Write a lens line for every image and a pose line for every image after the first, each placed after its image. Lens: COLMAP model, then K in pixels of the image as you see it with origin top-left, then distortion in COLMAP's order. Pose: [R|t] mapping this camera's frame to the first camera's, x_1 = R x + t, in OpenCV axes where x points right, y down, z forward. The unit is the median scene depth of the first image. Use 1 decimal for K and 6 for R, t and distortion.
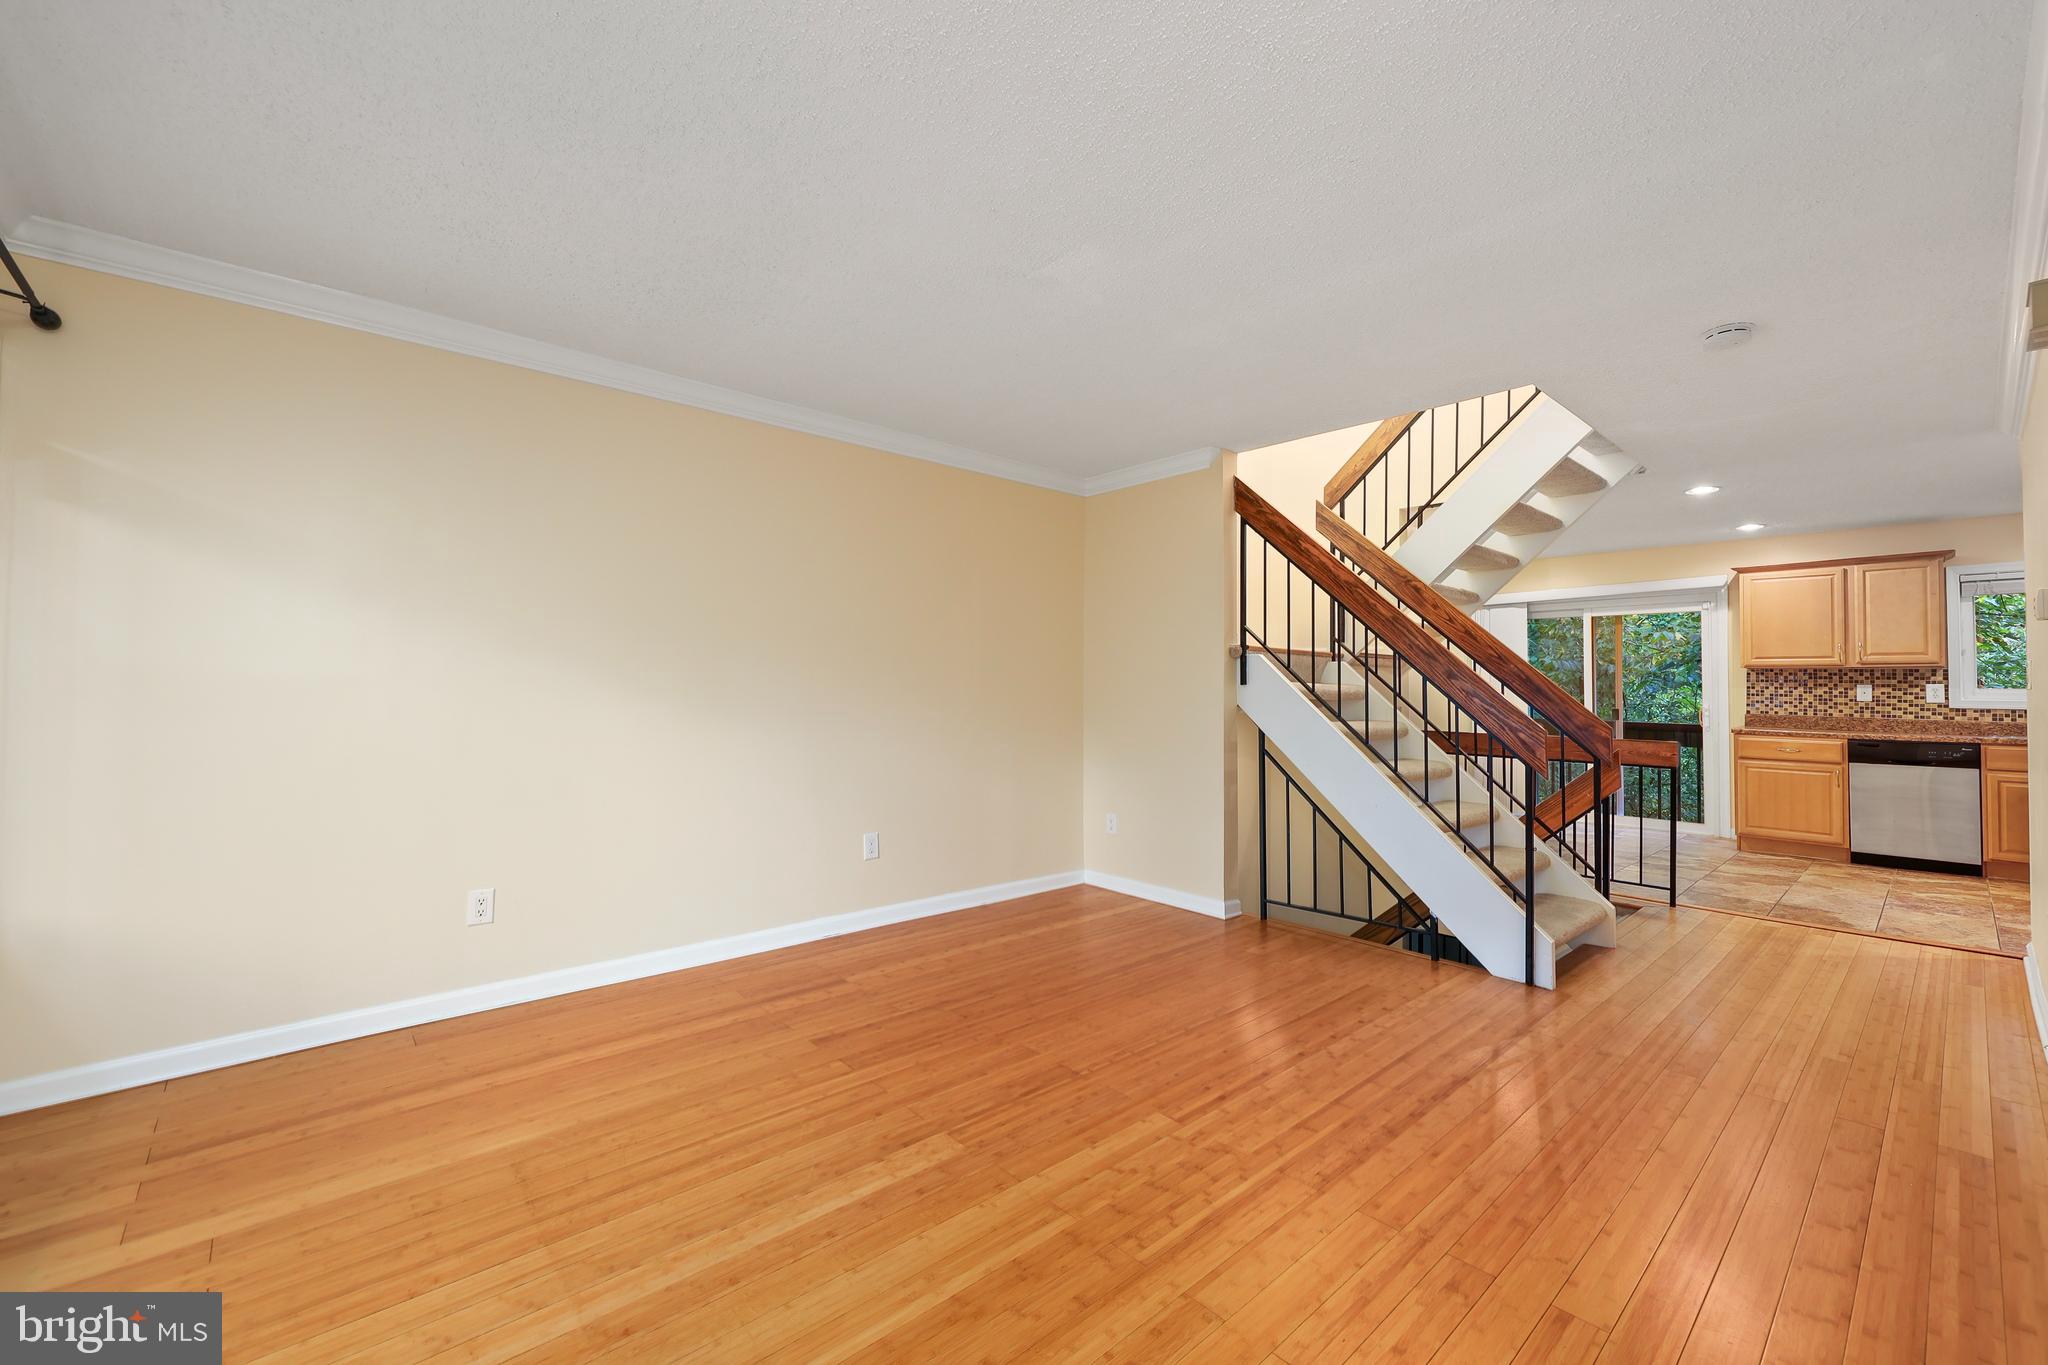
lens RADIAL K [[833.1, 0, 1030.5], [0, 833.1, 664.7], [0, 0, 1]] dist [0.000905, 0.000465]
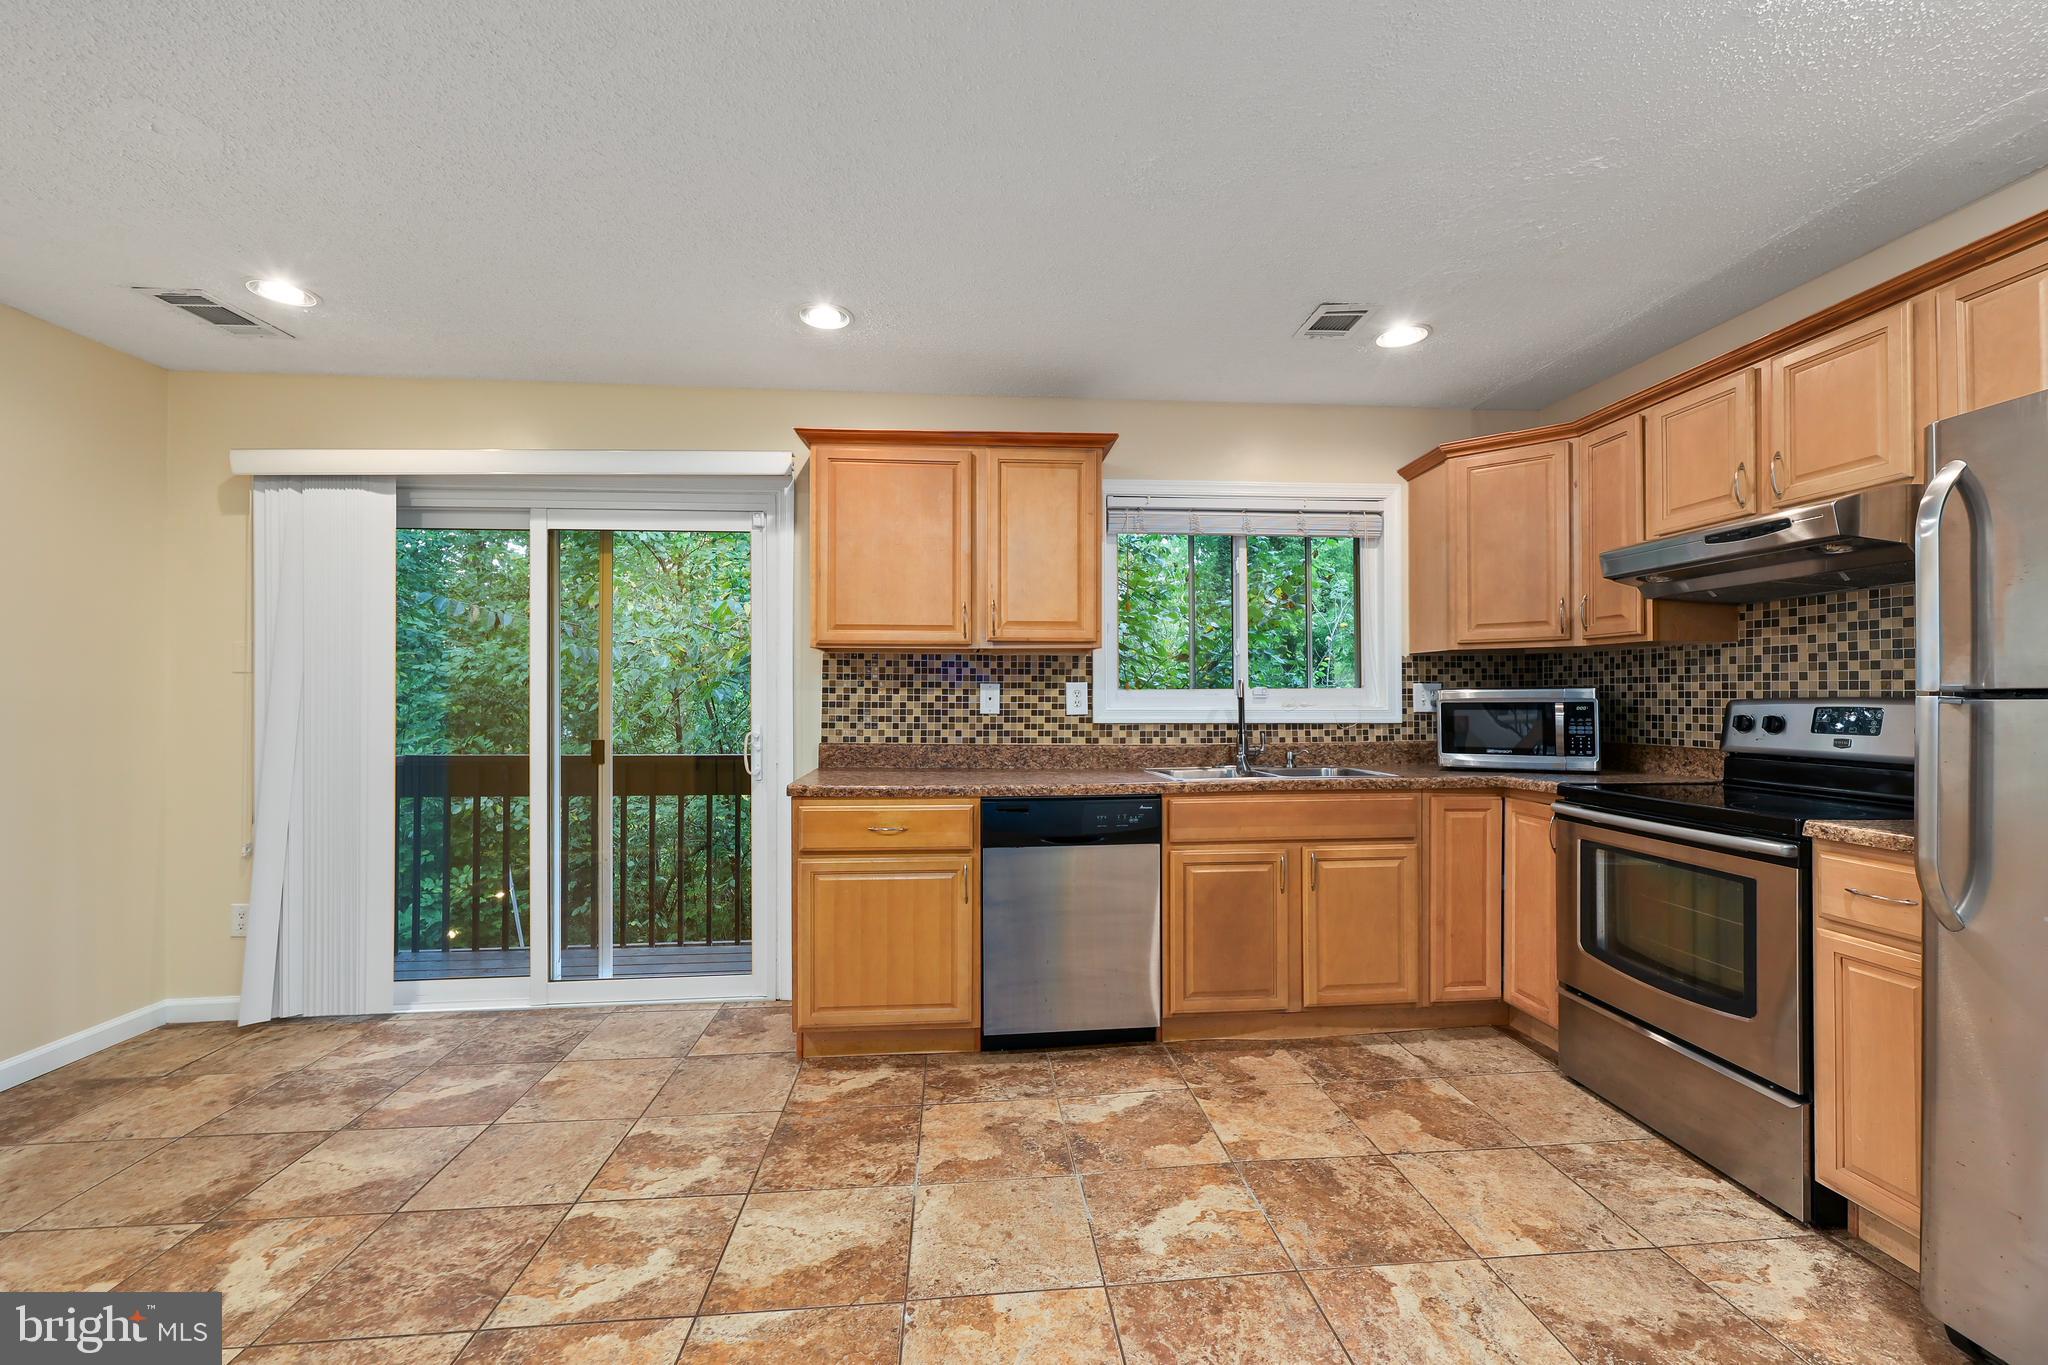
lens RADIAL K [[829.8, 0, 1025.7], [0, 829.8, 688.0], [0, 0, 1]] dist [0.000968, -0.000111]
pose [[0.605286, -0.003340, 0.796001, 0.978073], [-0.014073, 0.999790, 0.014896, 0.030767], [-0.795883, -0.020218, 0.605112, 1.098087]]
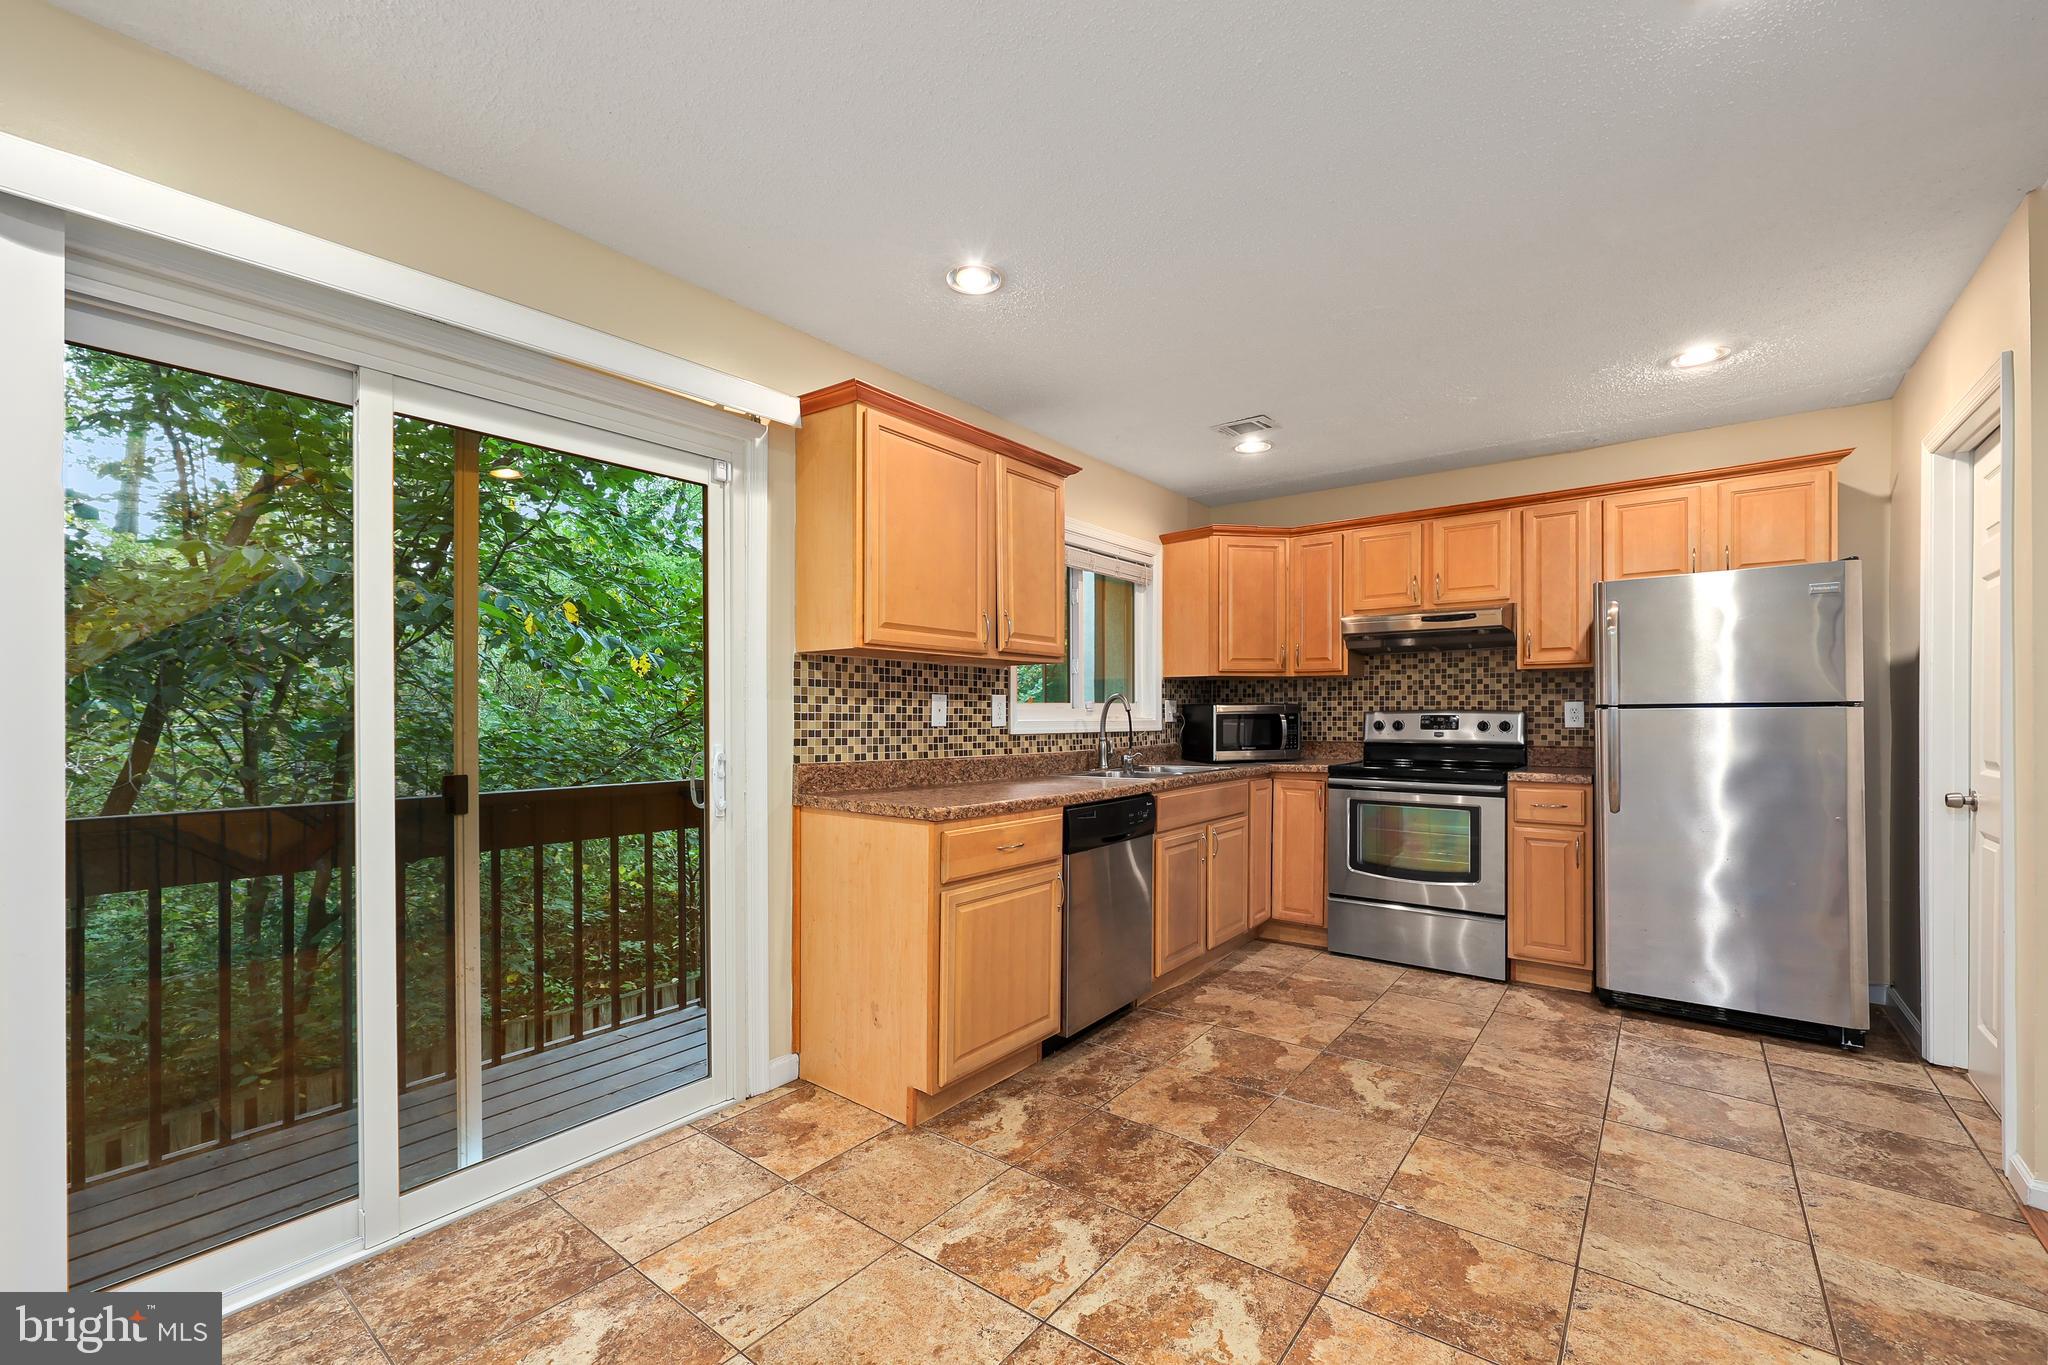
lens RADIAL K [[848.5, 0, 1029.9], [0, 848.5, 714.0], [0, 0, 1]] dist [0.002457, -0.000485]
pose [[-0.179982, -0.009514, 0.983624, 0.791182], [-0.026905, 0.999627, 0.004746, 0.053772], [-0.983302, -0.025611, -0.180170, 1.748012]]
